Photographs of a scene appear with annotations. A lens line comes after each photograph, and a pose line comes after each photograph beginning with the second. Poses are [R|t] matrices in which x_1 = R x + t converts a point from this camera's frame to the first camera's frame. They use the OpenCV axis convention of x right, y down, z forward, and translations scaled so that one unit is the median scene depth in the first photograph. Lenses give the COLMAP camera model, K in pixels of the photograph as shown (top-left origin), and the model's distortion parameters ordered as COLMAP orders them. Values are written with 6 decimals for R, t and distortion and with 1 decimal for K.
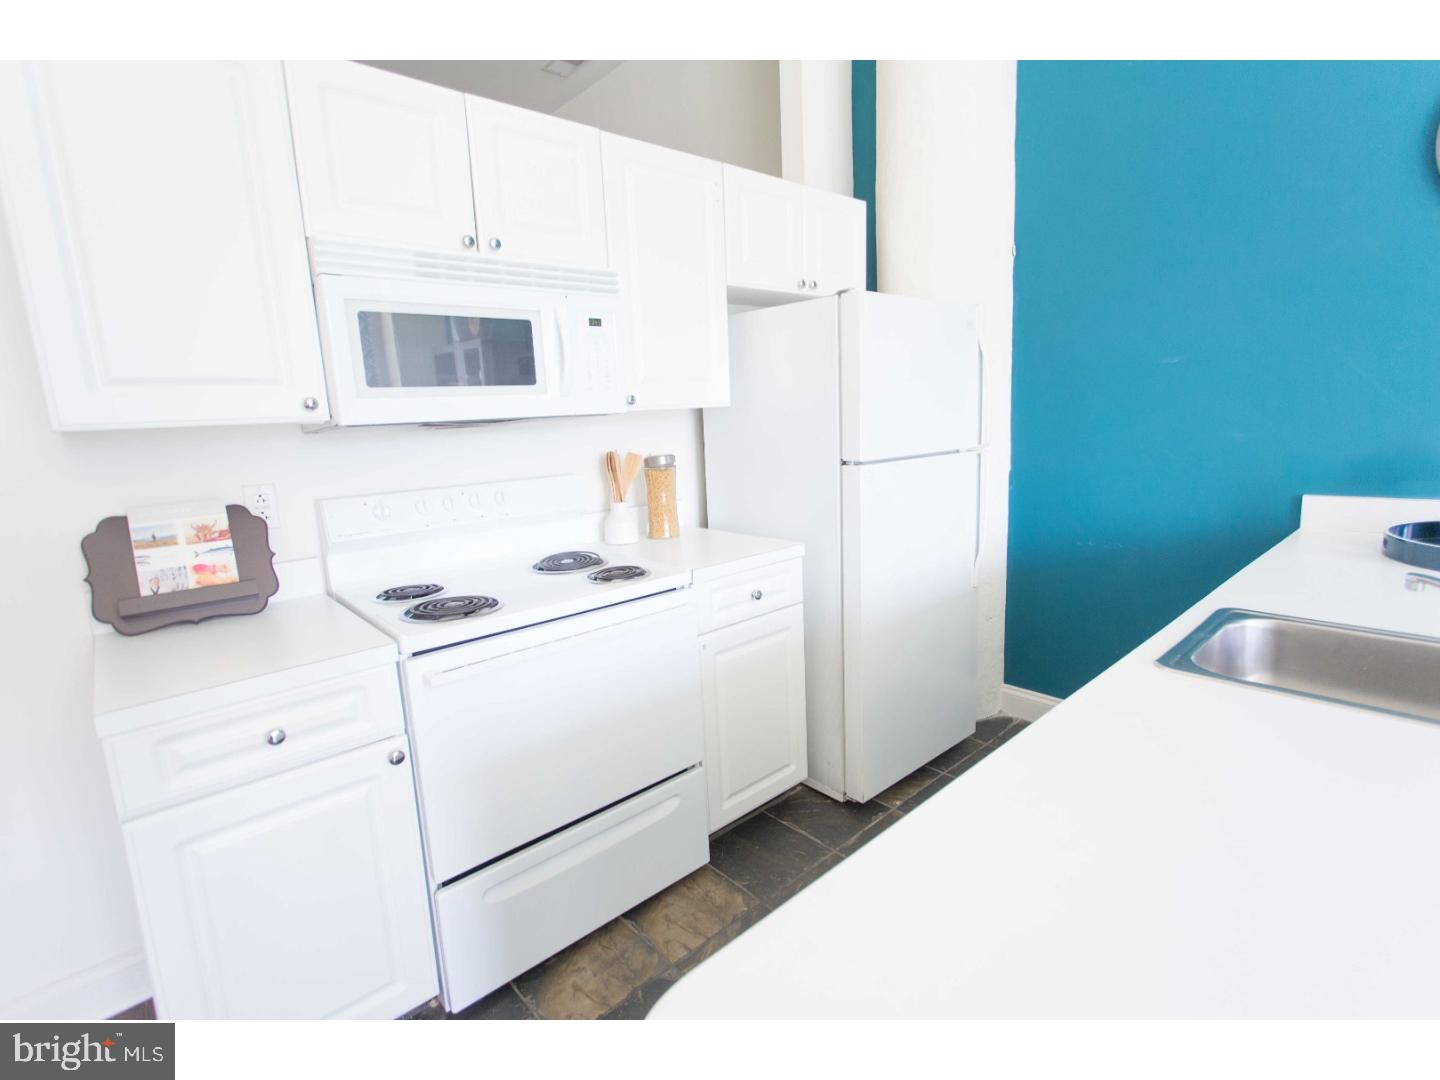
lens RADIAL K [[690.0, 0, 726.5], [0, 690.0, 531.5], [0, 0, 1]] dist [-0.009727, 0.000455]
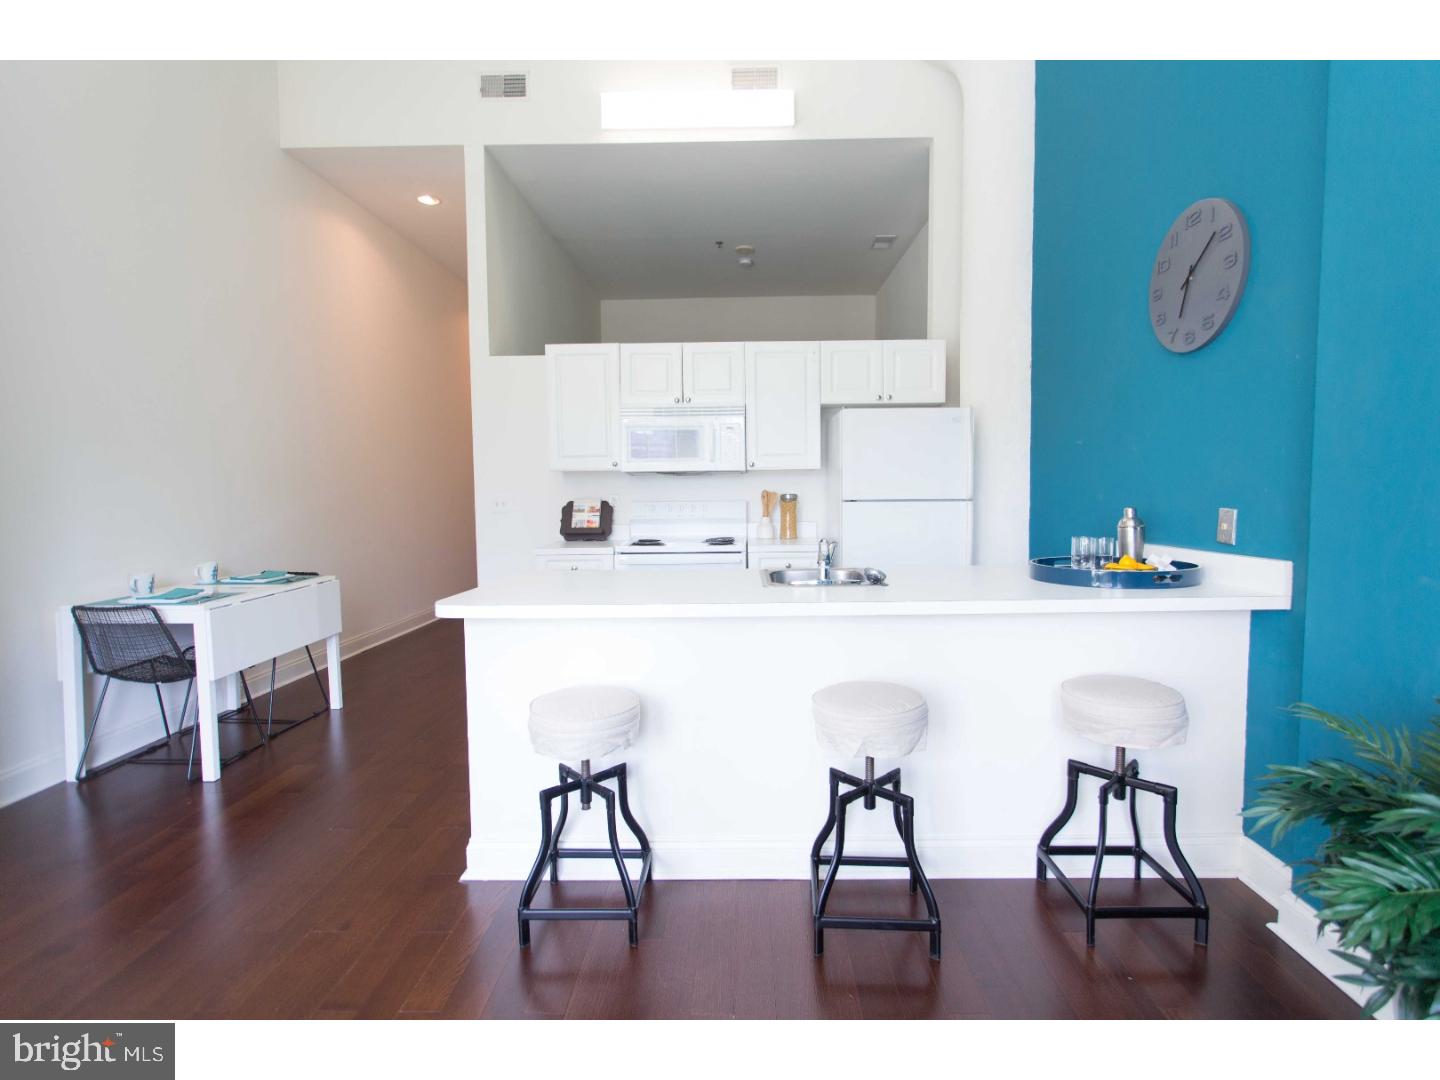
lens RADIAL K [[727.5, 0, 720.0], [0, 727.5, 540.0], [0, 0, 1]] dist [0.000365, 0.000250]
pose [[0.720360, 0.085515, -0.688308, 1.381571], [-0.138788, 0.990072, -0.022245, 0.099734], [0.679573, 0.111553, 0.725077, -0.647881]]
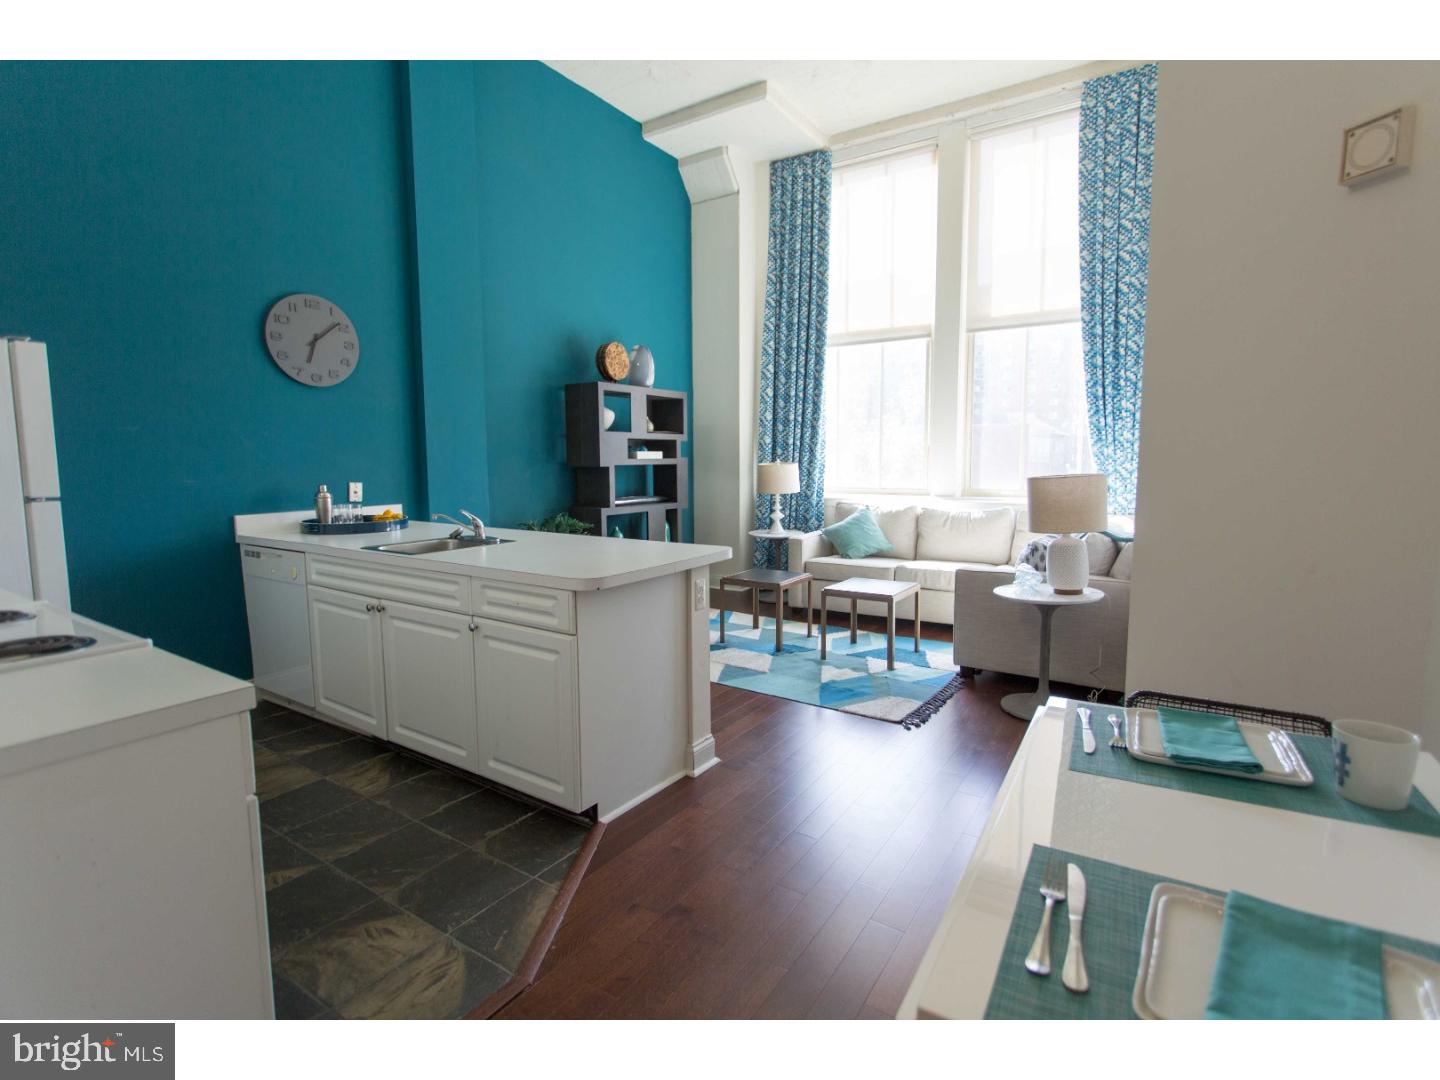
lens RADIAL K [[690.0, 0, 726.5], [0, 690.0, 531.5], [0, 0, 1]] dist [-0.009727, 0.000455]
pose [[-0.260163, -0.053198, 0.964098, -1.210580], [0.184032, 0.977446, 0.103596, 0.037936], [-0.947865, 0.204377, -0.244505, 0.296461]]
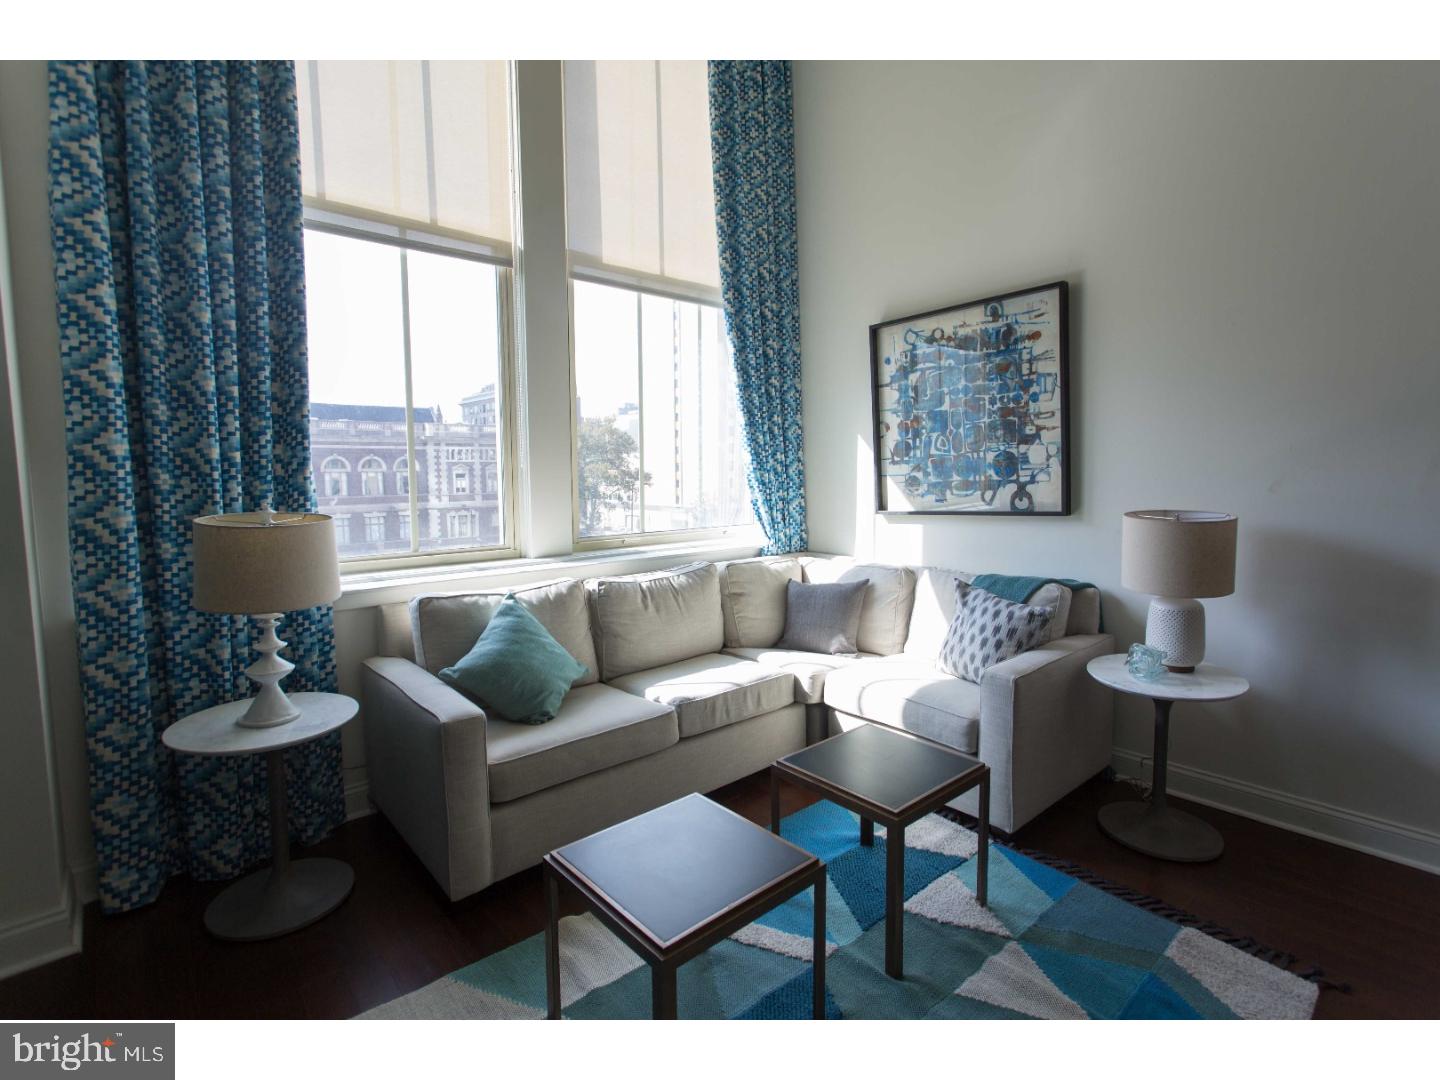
lens RADIAL K [[701.3, 0, 728.5], [0, 701.3, 530.4], [0, 0, 1]] dist [-0.002962, 0.000551]
pose [[-0.998519, 0.054318, 0.003118, 1.164815], [0.053297, 0.965022, 0.256696, -0.123733], [0.010934, 0.256482, -0.966487, 0.306393]]
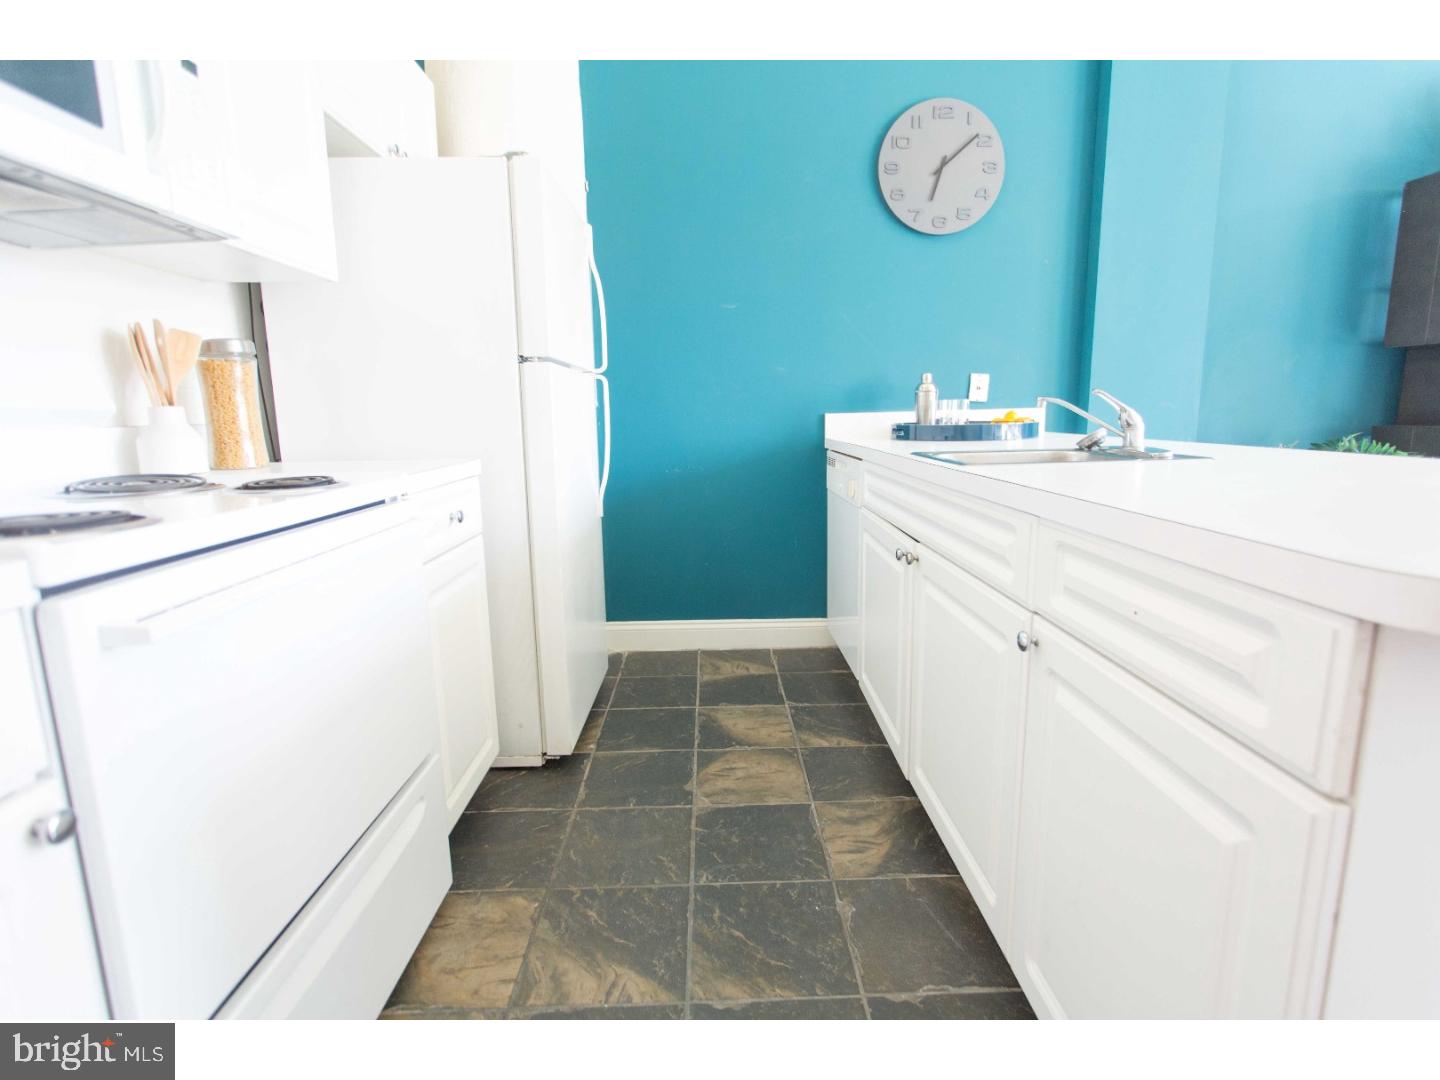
lens RADIAL K [[701.3, 0, 728.5], [0, 701.3, 530.4], [0, 0, 1]] dist [-0.002962, 0.000551]
pose [[0.645188, -0.093877, 0.758235, -0.383447], [0.122104, 0.992336, 0.018961, 0.139356], [-0.754204, 0.080350, 0.651706, 0.283850]]
